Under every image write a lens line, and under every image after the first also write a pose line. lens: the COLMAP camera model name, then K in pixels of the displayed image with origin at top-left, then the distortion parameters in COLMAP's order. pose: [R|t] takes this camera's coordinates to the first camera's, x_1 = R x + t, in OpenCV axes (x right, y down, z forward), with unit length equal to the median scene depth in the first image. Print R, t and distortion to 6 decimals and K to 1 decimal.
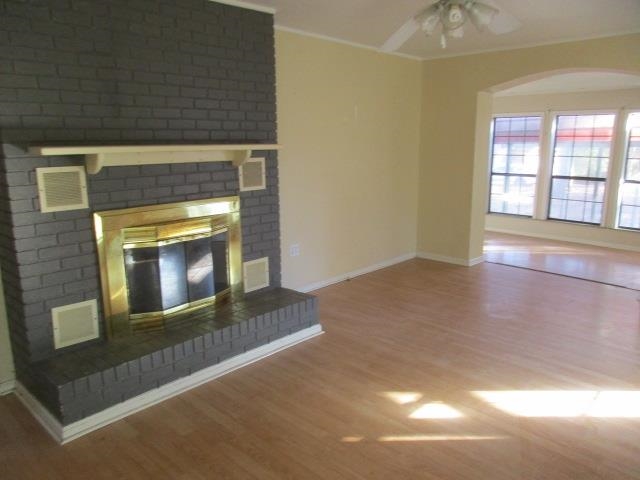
lens RADIAL K [[490.2, 0, 321.8], [0, 490.2, 227.6], [0, 0, 1]] dist [0.042438, 0.003483]
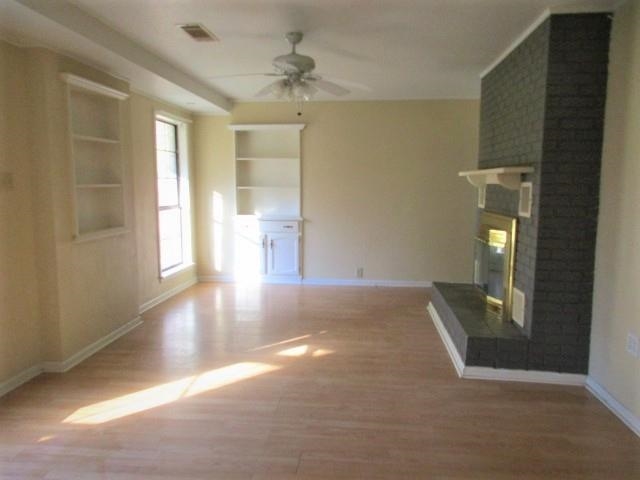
lens RADIAL K [[490.2, 0, 321.8], [0, 490.2, 227.6], [0, 0, 1]] dist [0.042438, 0.003483]
pose [[-0.788155, 0.055951, -0.612928, 0.858710], [-0.118161, 0.963580, 0.239901, -0.270301], [0.604027, 0.261503, -0.752839, 1.699418]]
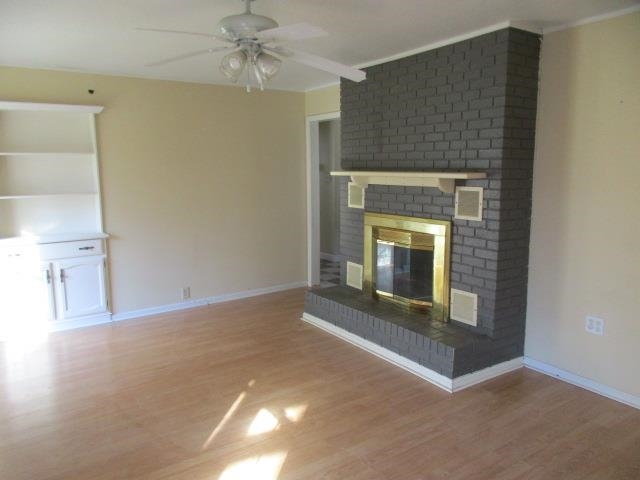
lens RADIAL K [[490.2, 0, 321.8], [0, 490.2, 227.6], [0, 0, 1]] dist [0.042438, 0.003483]
pose [[-0.210649, 0.130849, -0.968765, 0.996099], [-0.172269, 0.970524, 0.168545, -0.201243], [0.962263, 0.202392, -0.181898, 1.033947]]
